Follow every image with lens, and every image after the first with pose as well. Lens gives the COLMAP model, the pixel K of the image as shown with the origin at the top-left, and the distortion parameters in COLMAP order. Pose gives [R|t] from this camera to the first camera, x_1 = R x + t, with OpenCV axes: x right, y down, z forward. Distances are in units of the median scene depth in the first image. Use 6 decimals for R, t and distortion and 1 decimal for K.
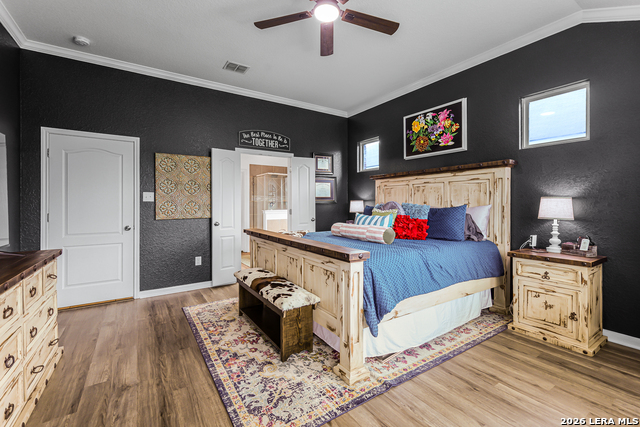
lens RADIAL K [[280.2, 0, 320.0], [0, 280.2, 201.1], [0, 0, 1]] dist [0.003370, 0.000056]
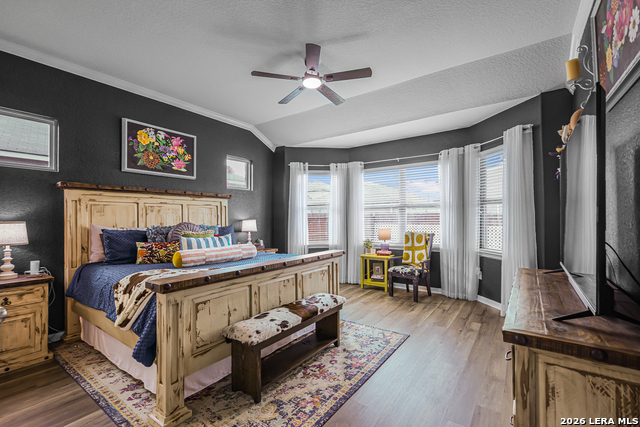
lens RADIAL K [[280.2, 0, 321.0], [0, 280.2, 217.6], [0, 0, 1]] dist [0.003370, 0.000056]
pose [[-0.354920, 0.008420, 0.934859, -0.789272], [0.004126, 0.999964, -0.007440, -0.006921], [-0.934888, 0.001216, -0.354942, 0.917244]]
